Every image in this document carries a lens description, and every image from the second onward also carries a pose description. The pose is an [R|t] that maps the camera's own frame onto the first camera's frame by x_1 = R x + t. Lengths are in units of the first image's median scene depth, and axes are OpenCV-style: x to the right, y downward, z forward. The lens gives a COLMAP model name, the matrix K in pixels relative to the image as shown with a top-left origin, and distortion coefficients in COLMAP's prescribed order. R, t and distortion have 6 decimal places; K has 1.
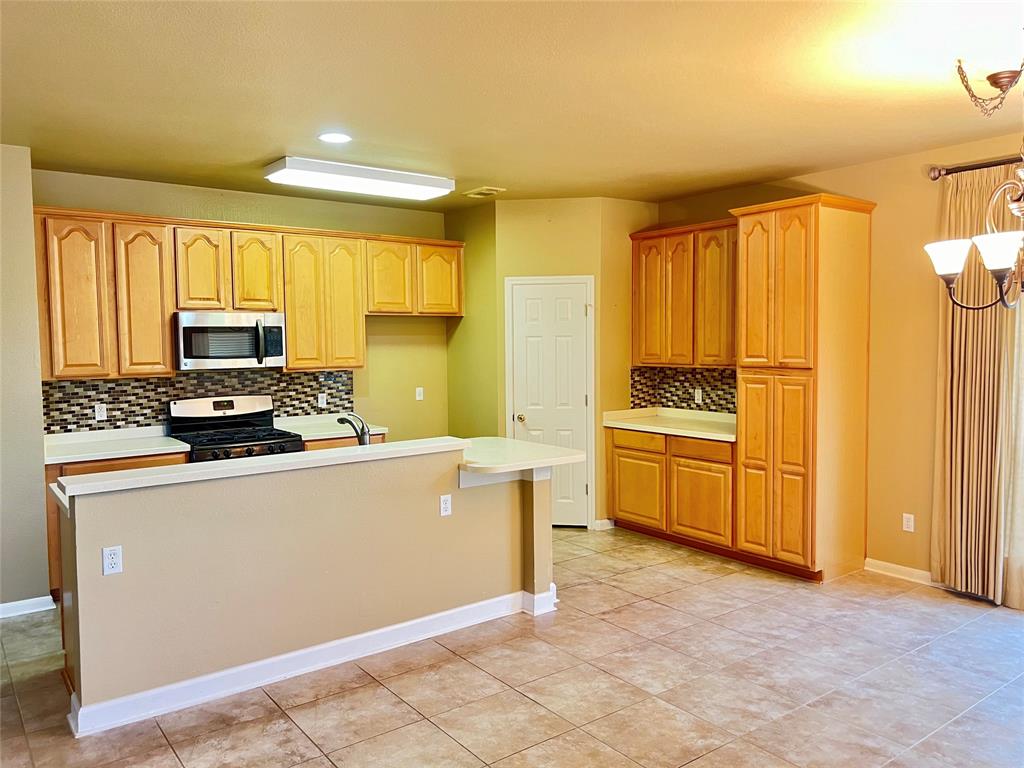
lens RADIAL K [[772.2, 0, 510.1], [0, 772.2, 378.7], [0, 0, 1]] dist [0.045862, -0.030408]
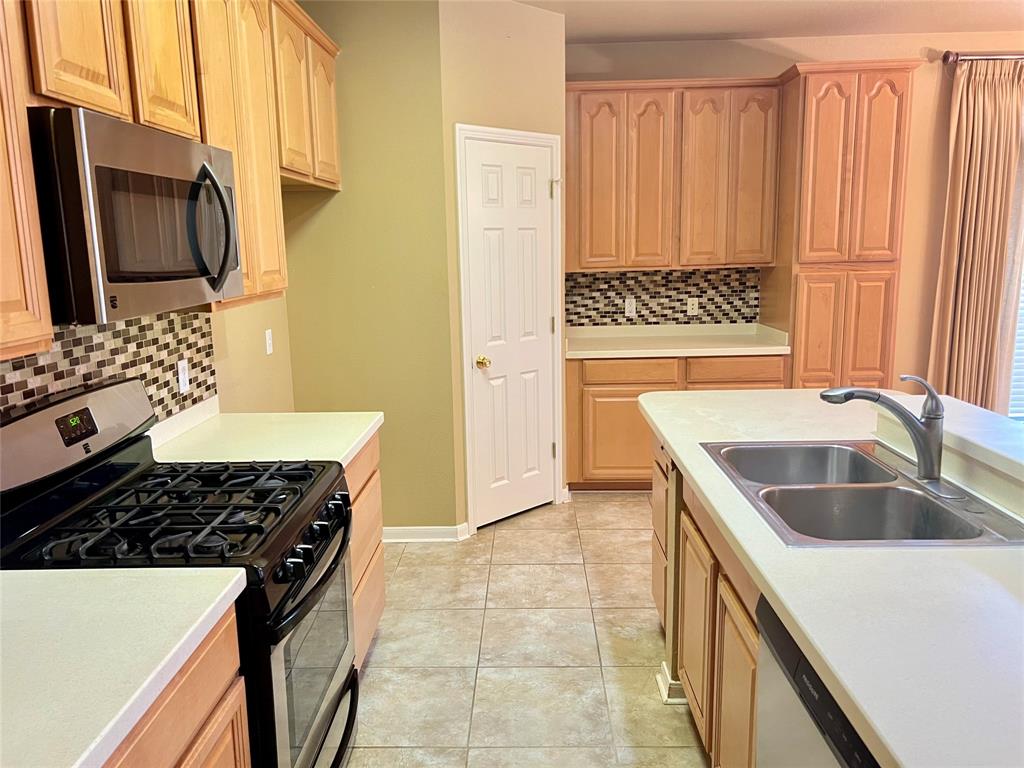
lens RADIAL K [[772.2, 0, 513.8], [0, 772.2, 387.8], [0, 0, 1]] dist [0.045862, -0.030408]
pose [[0.611421, -0.147221, 0.777490, -0.472420], [0.055669, 0.988109, 0.143324, -0.016966], [-0.789345, -0.044349, 0.612346, 0.613702]]
